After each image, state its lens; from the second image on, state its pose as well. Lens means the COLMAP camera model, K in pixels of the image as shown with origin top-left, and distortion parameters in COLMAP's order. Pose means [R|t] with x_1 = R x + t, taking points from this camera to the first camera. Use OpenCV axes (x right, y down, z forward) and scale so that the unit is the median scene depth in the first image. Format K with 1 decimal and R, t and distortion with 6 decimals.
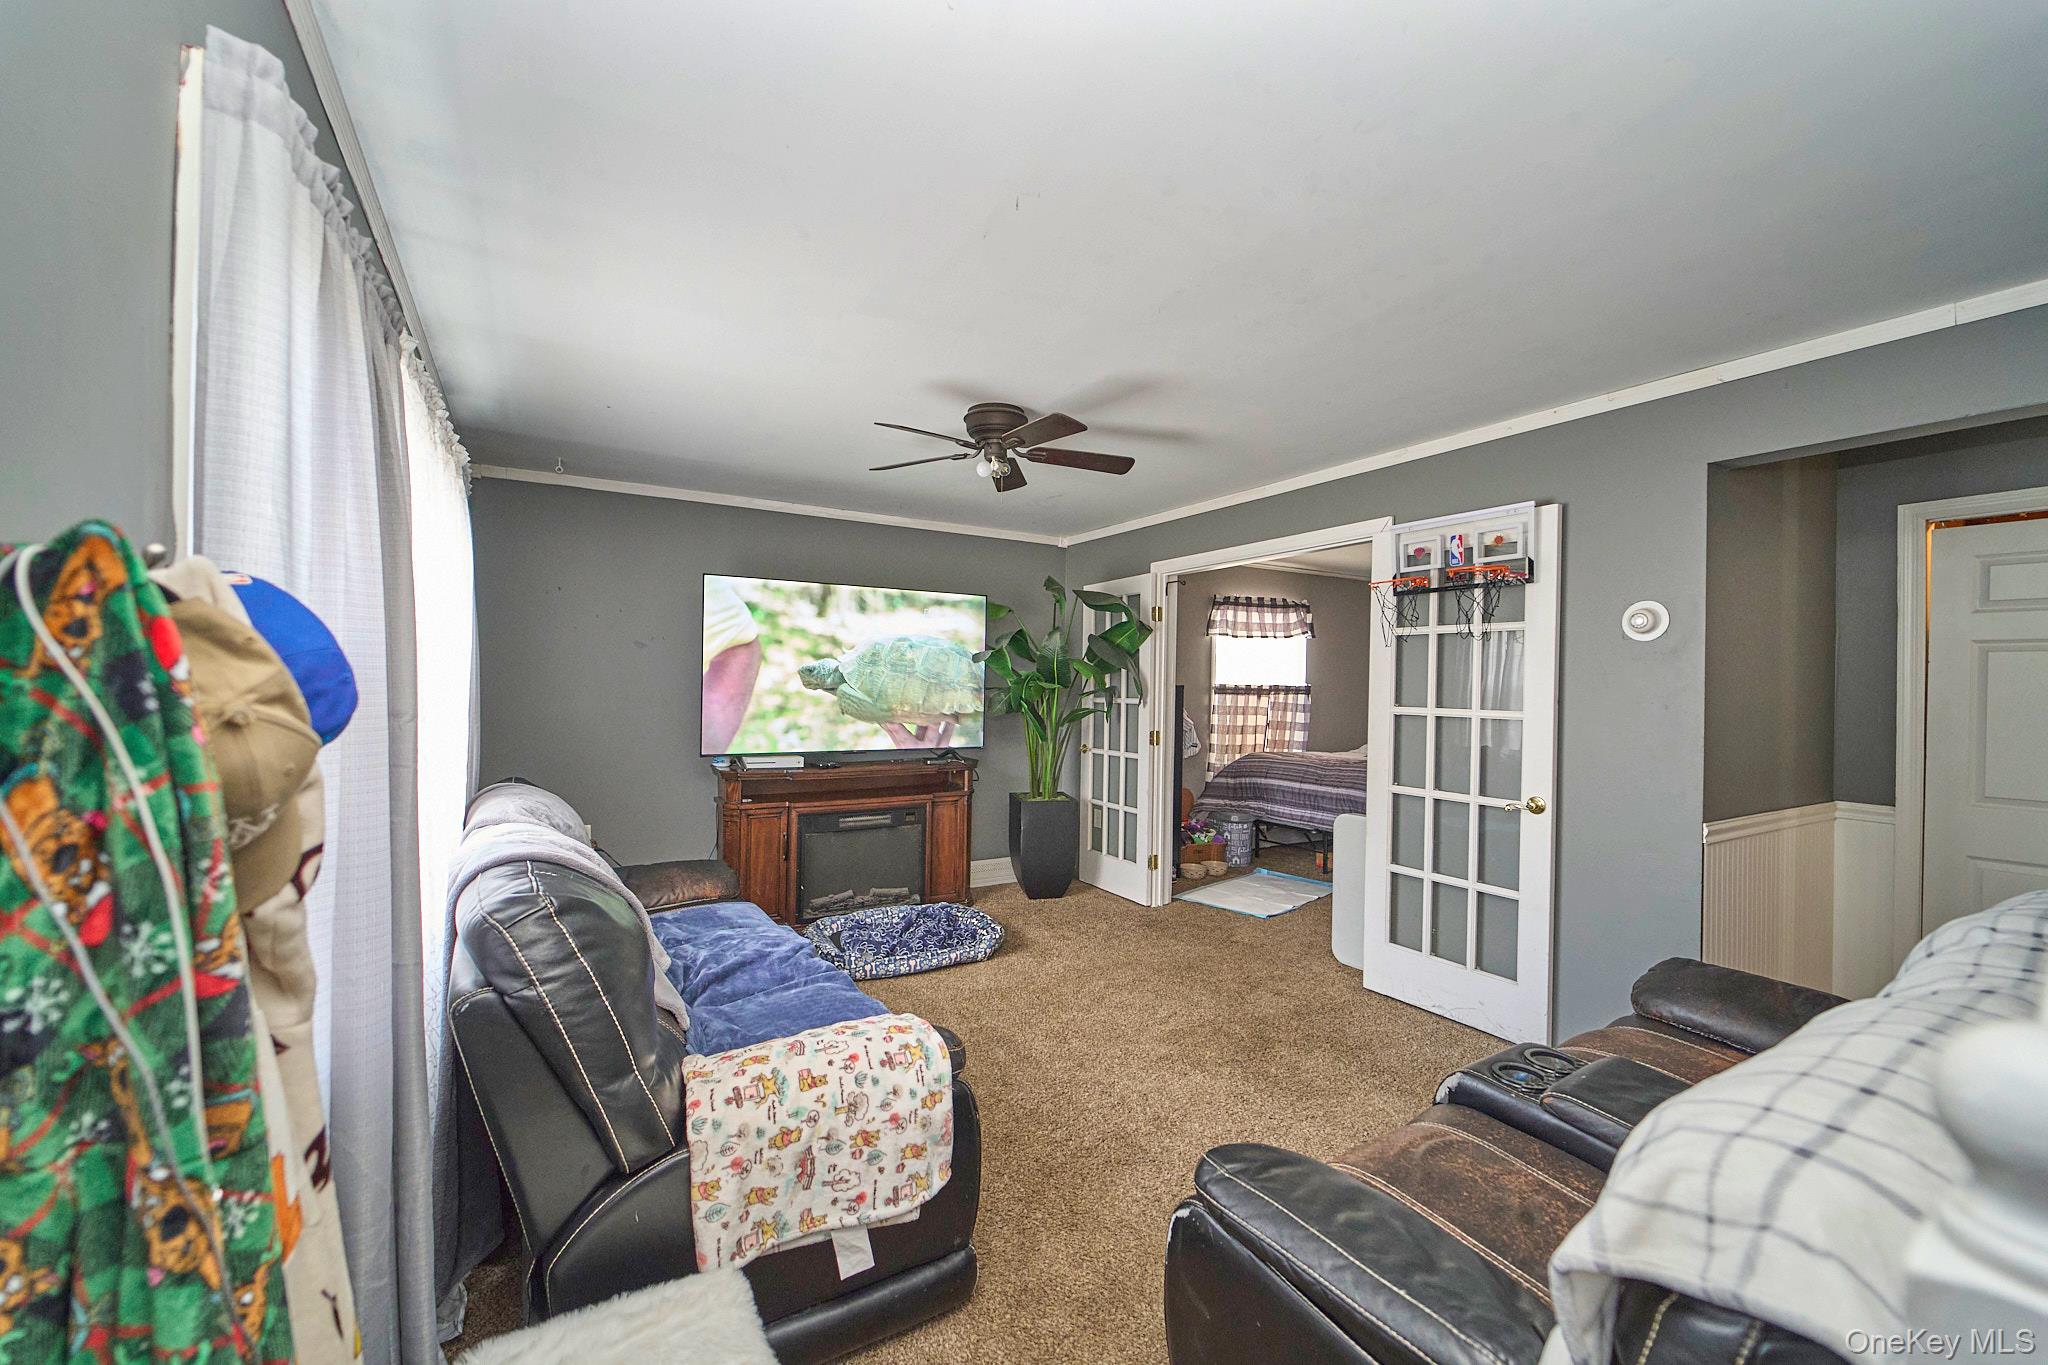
lens RADIAL K [[814.6, 0, 1022.8], [0, 814.6, 685.2], [0, 0, 1]] dist [0.003636, -0.002285]
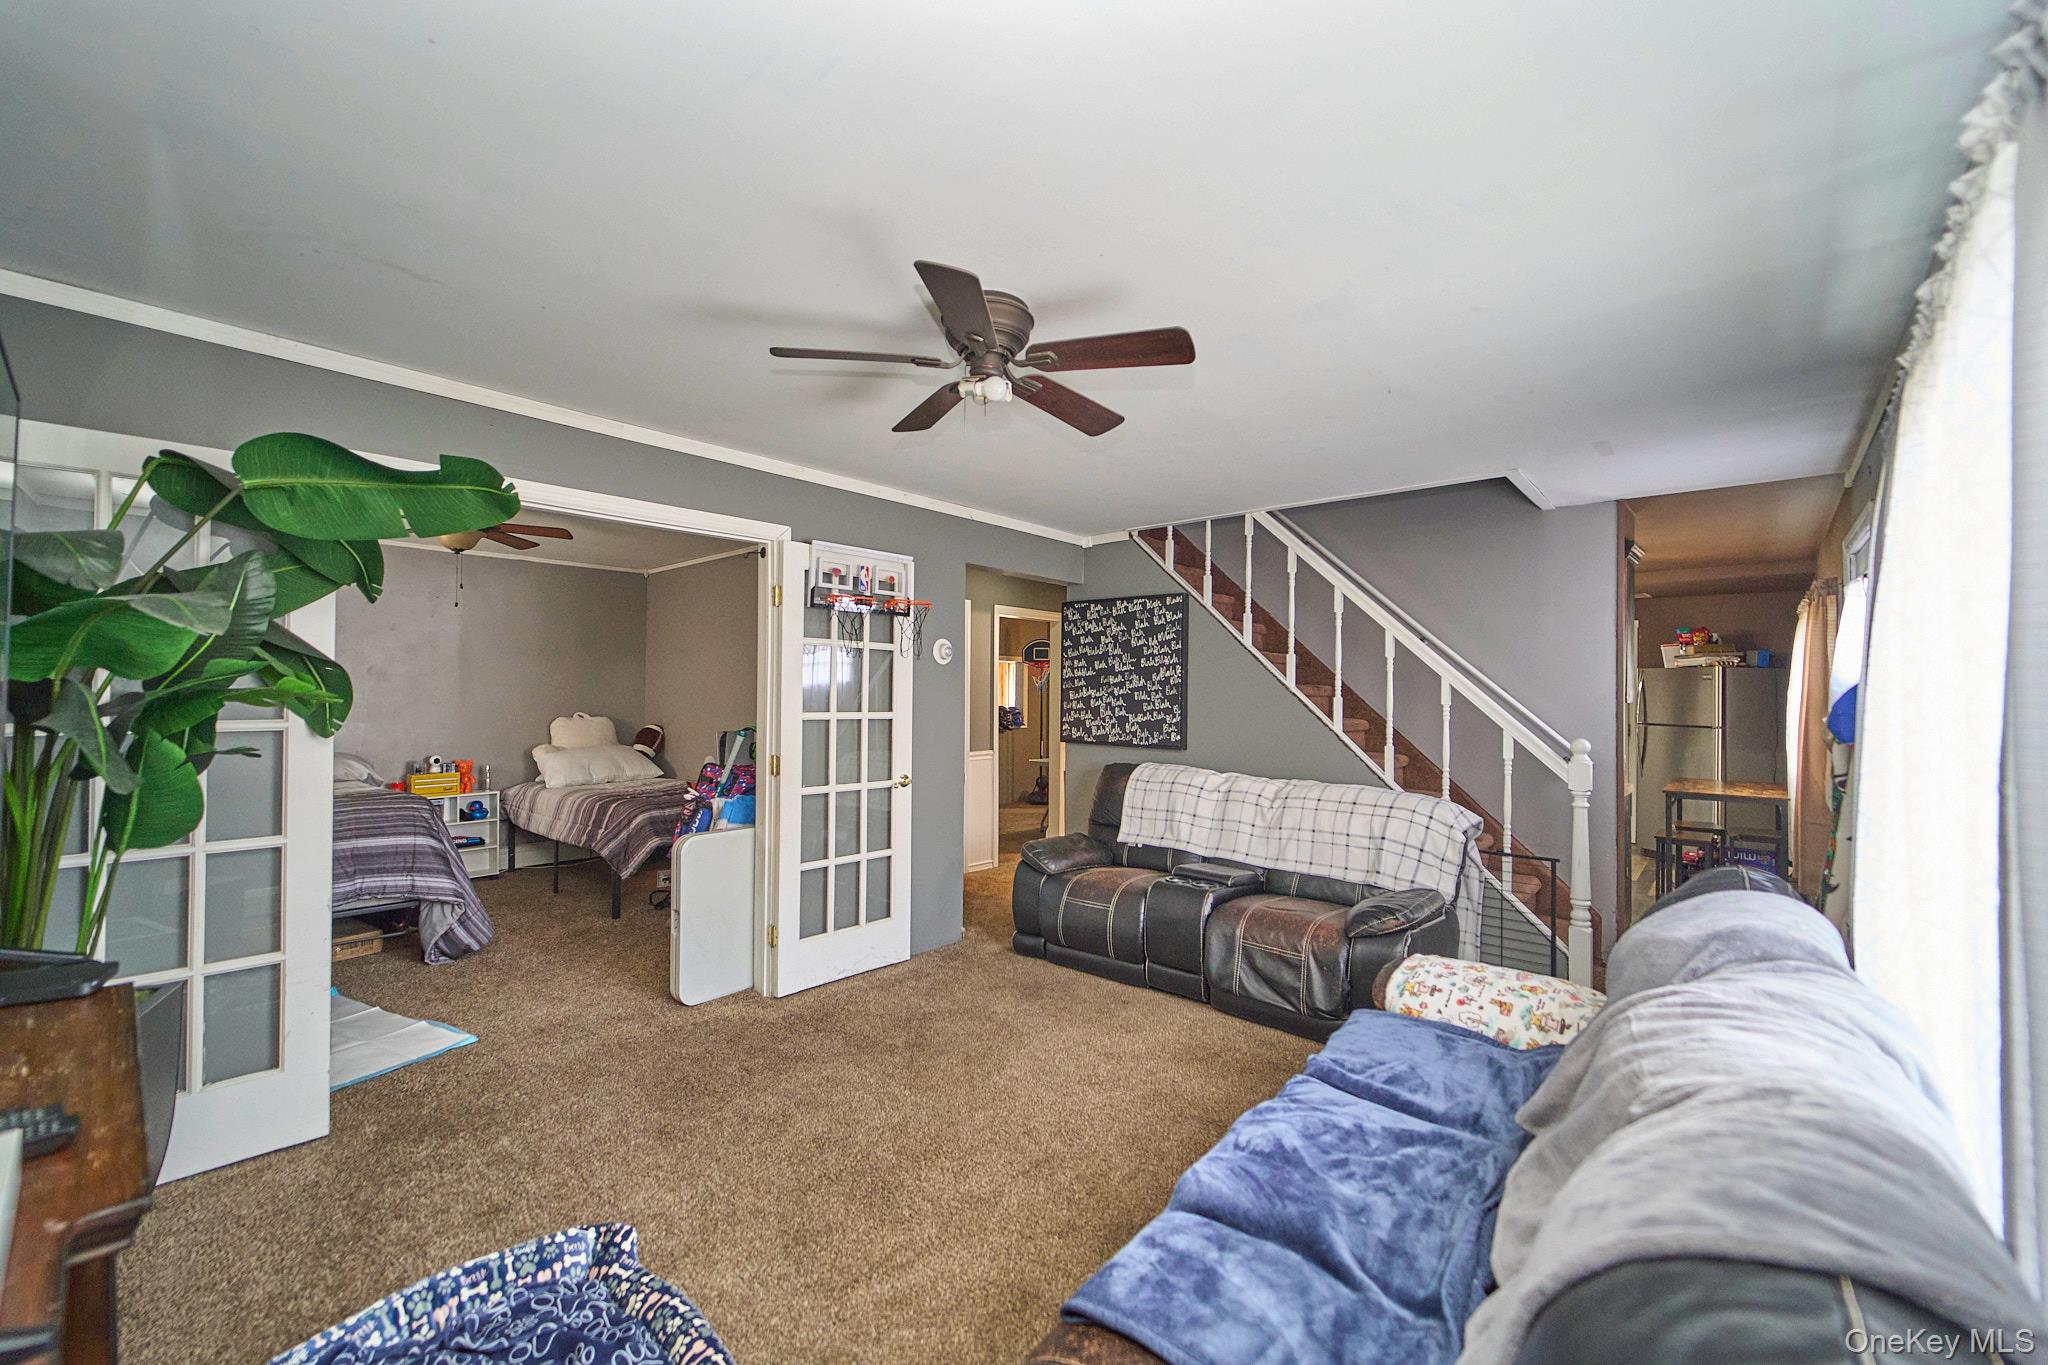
lens RADIAL K [[814.6, 0, 1027.3], [0, 814.6, 686.0], [0, 0, 1]] dist [0.003636, -0.002285]
pose [[-0.299265, -0.009456, 0.954123, -0.441686], [-0.017024, 0.999845, 0.004570, -0.012474], [-0.954018, -0.014875, -0.299380, 0.733242]]
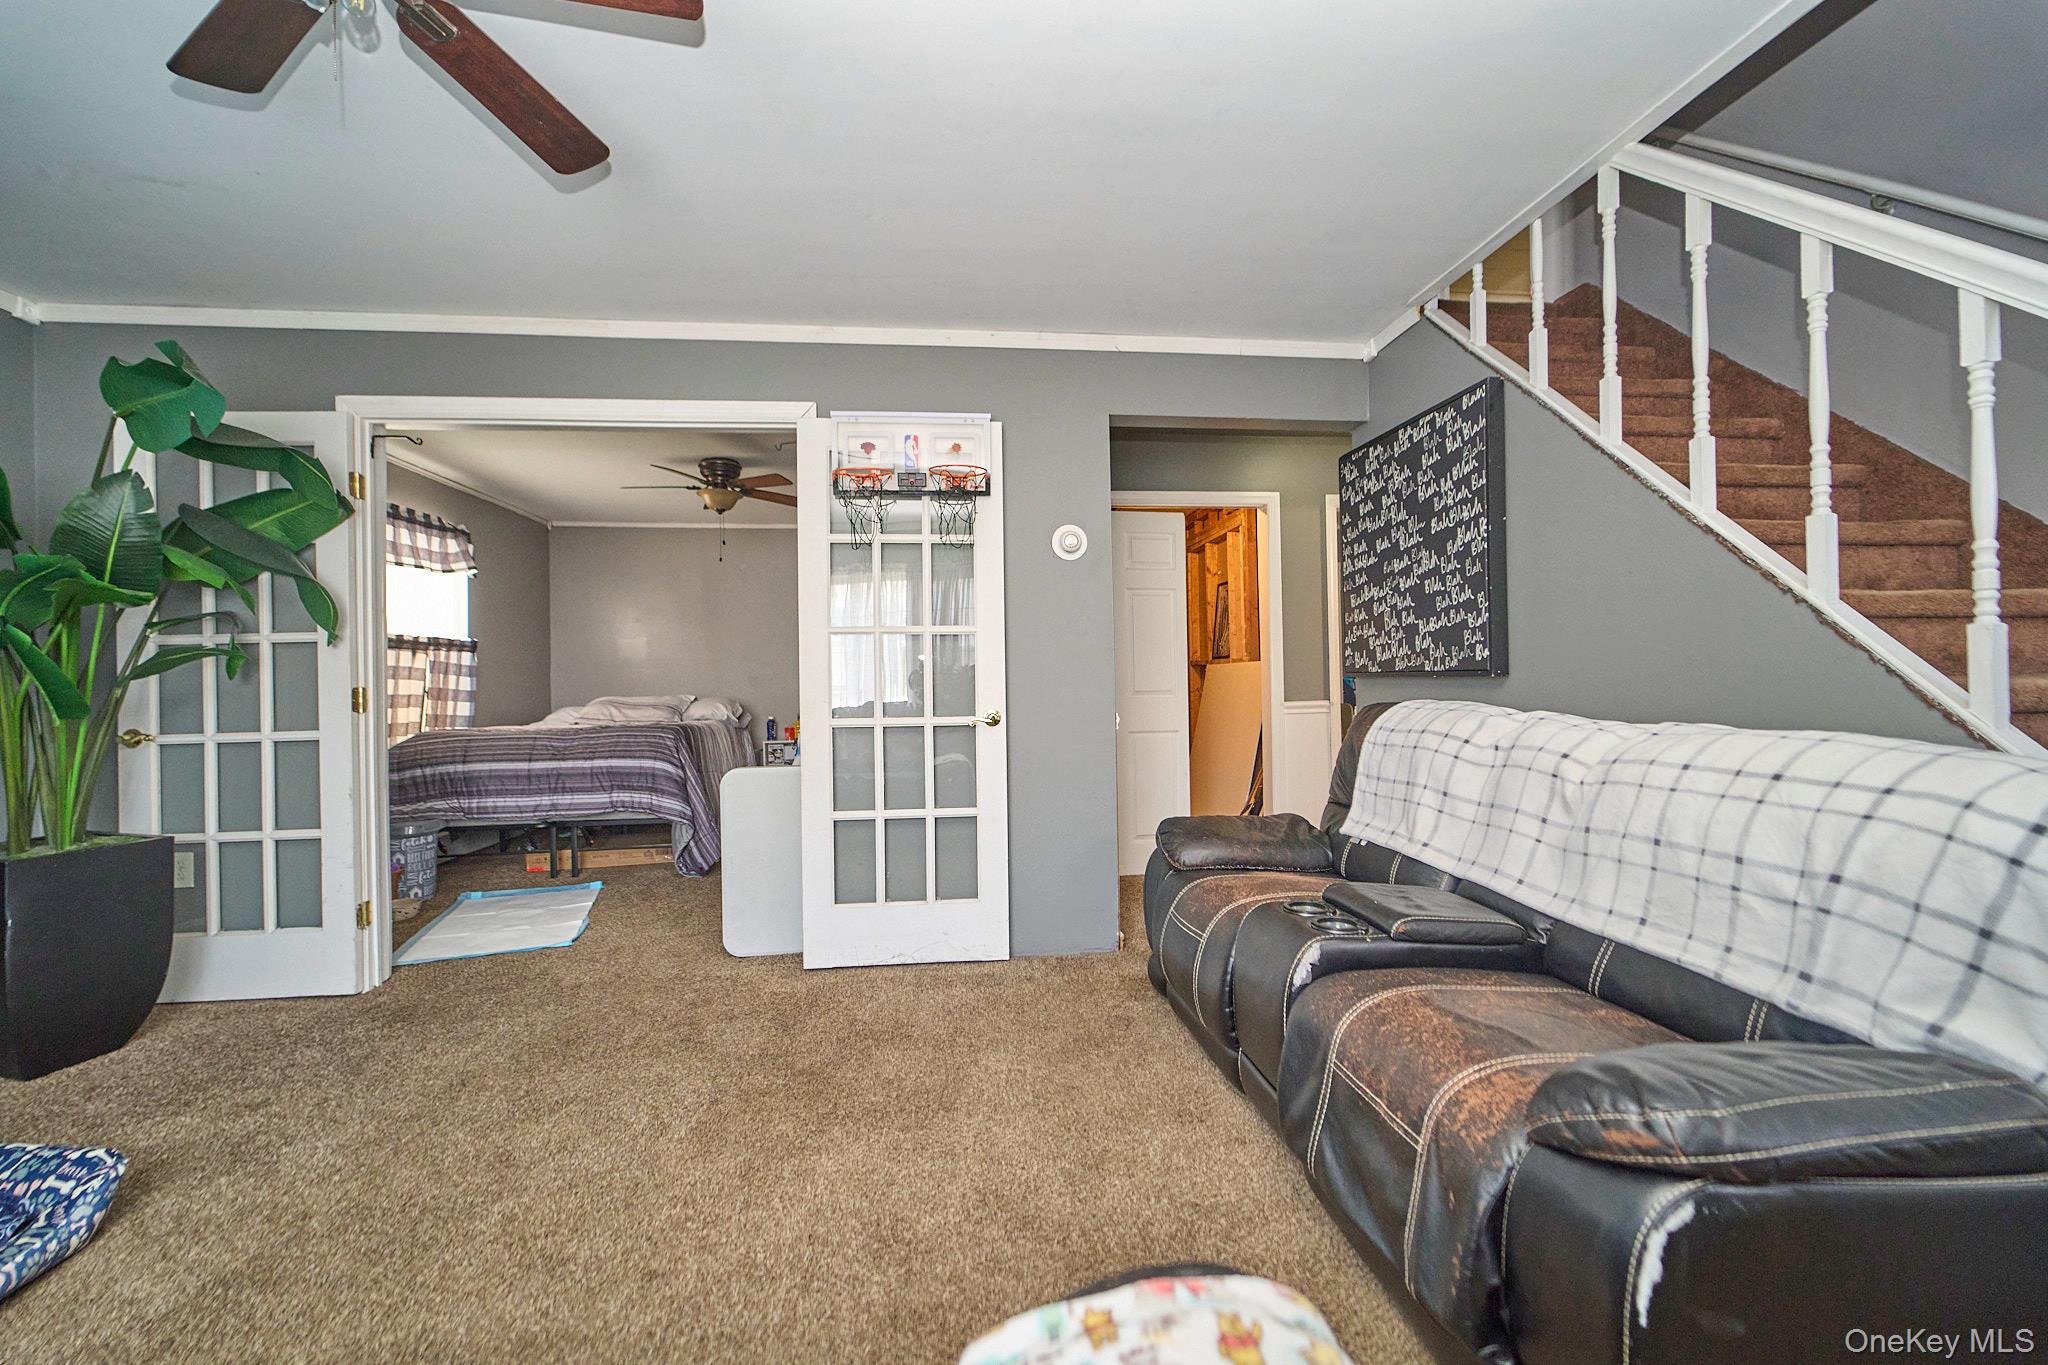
lens RADIAL K [[814.6, 0, 1021.2], [0, 814.6, 678.6], [0, 0, 1]] dist [0.003636, -0.002285]
pose [[0.416107, -0.020391, 0.909087, -0.166713], [0.022749, 0.999669, 0.012011, 0.052830], [-0.909031, 0.015683, 0.416433, 0.329125]]
